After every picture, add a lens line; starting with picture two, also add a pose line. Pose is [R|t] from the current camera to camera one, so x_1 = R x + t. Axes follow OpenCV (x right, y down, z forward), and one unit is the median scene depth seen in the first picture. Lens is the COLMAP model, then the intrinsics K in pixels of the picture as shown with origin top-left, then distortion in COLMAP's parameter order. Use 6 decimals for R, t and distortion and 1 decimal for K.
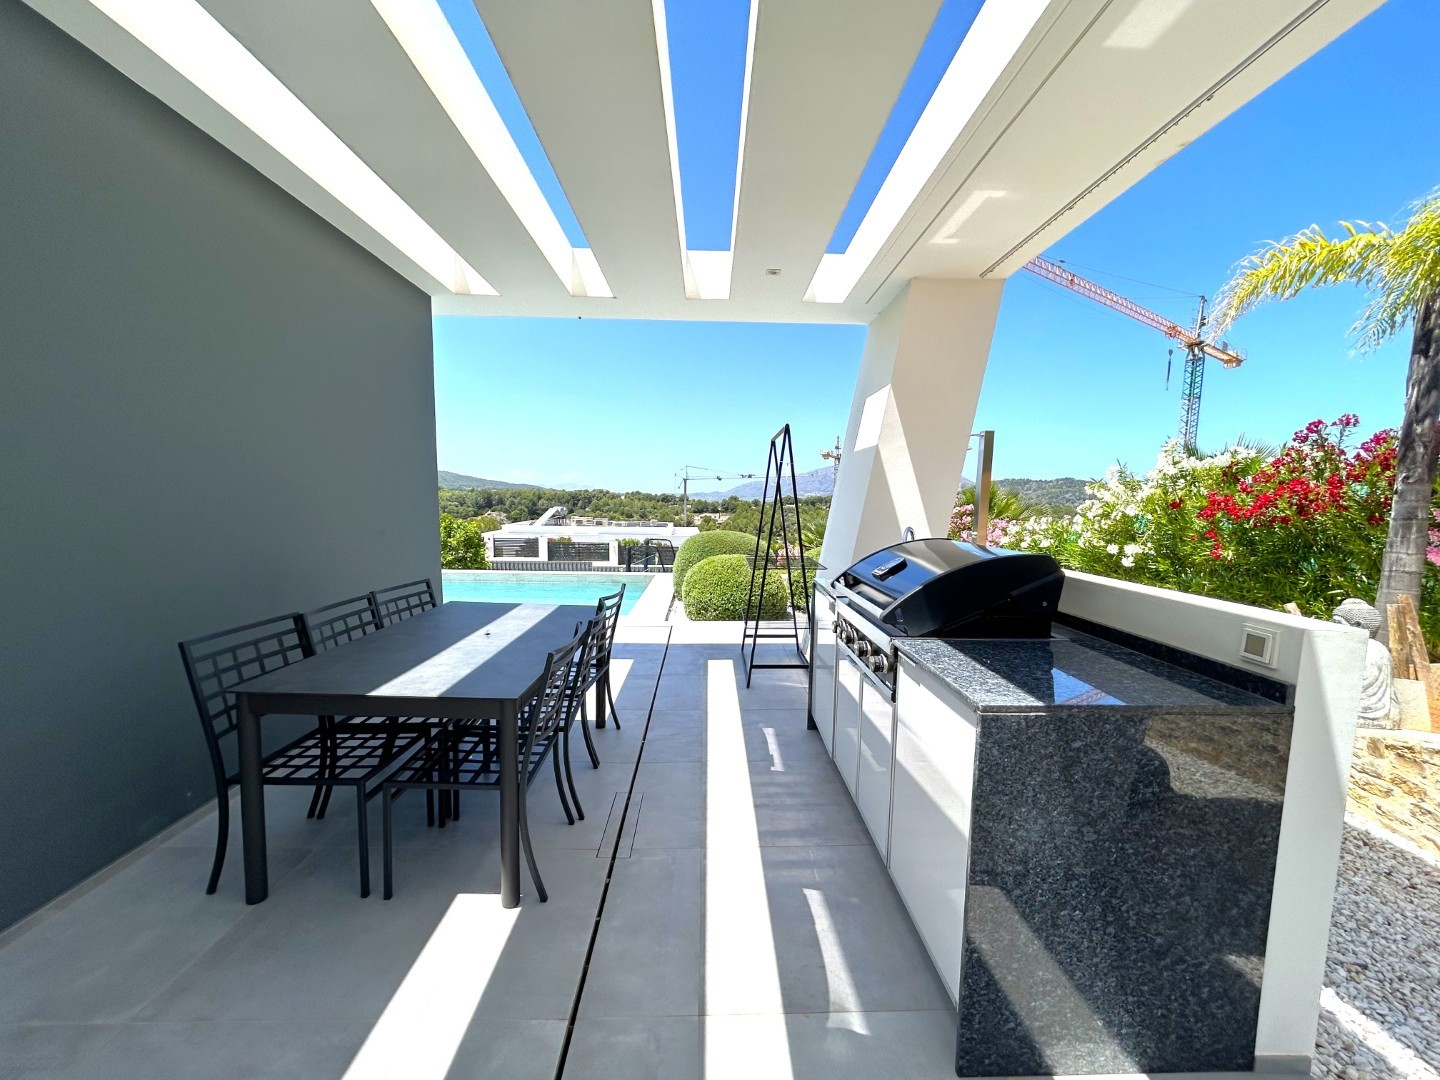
lens RADIAL K [[577.5, 0, 718.5], [0, 577.5, 546.5], [0, 0, 1]] dist [0.002339, -0.000918]
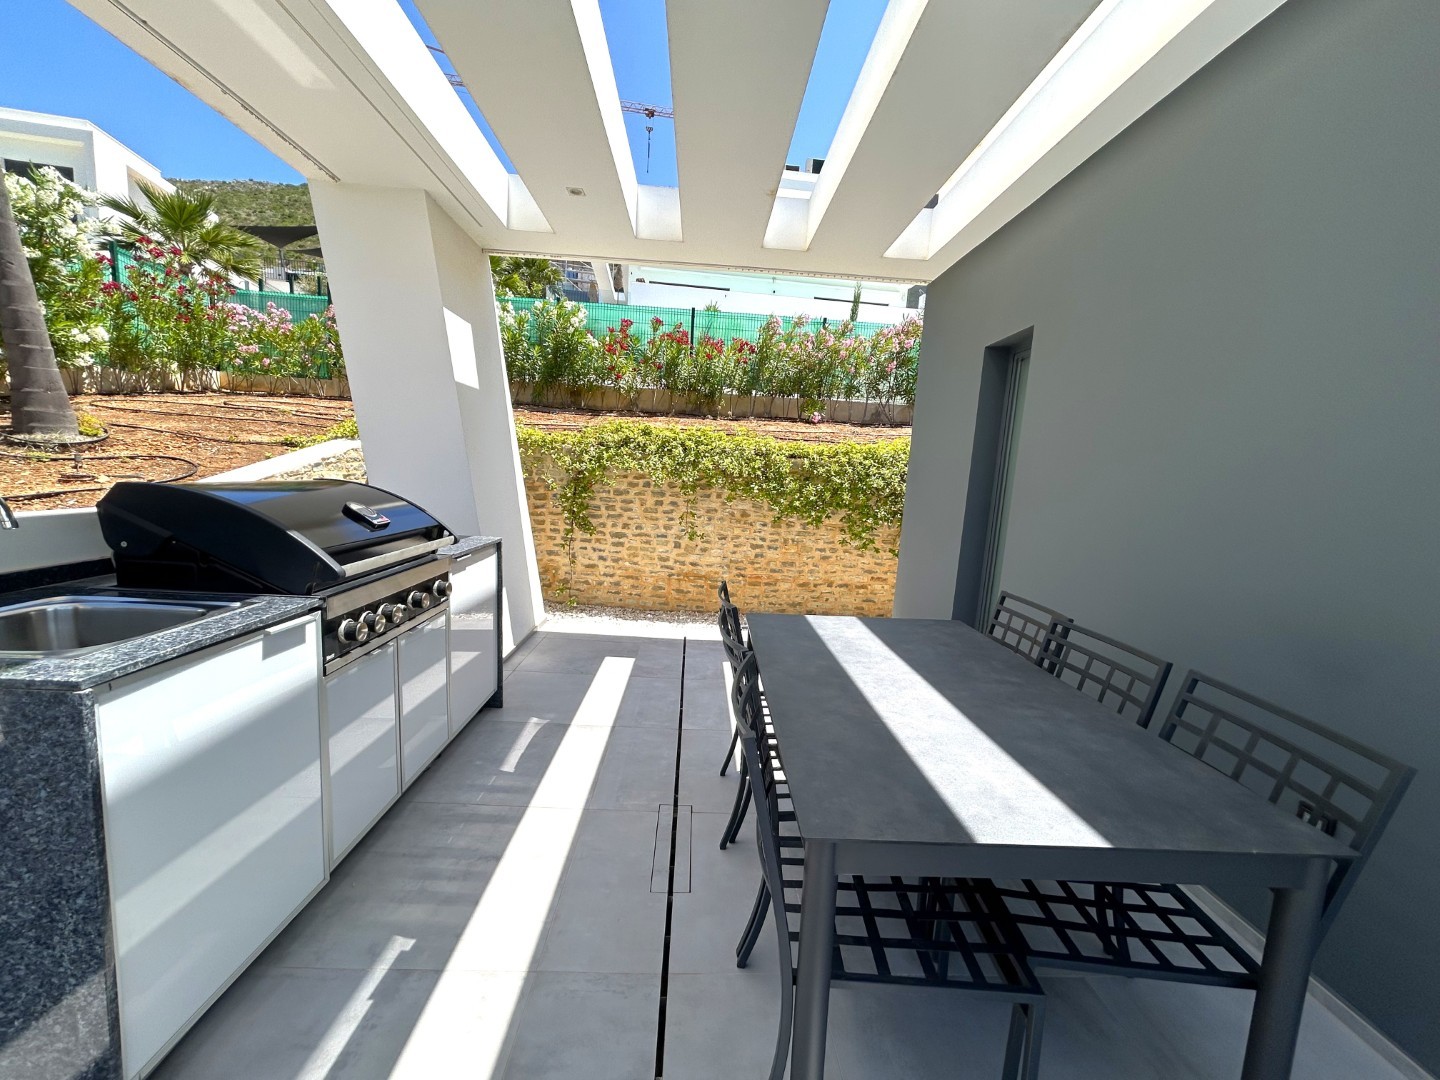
lens RADIAL K [[577.5, 0, 720.5], [0, 577.5, 540.6], [0, 0, 1]] dist [0.002339, -0.000918]
pose [[-0.997722, -0.063724, -0.022116, -0.215224], [-0.066961, 0.975214, 0.210890, -0.155190], [0.008129, 0.211891, -0.977260, 1.957024]]
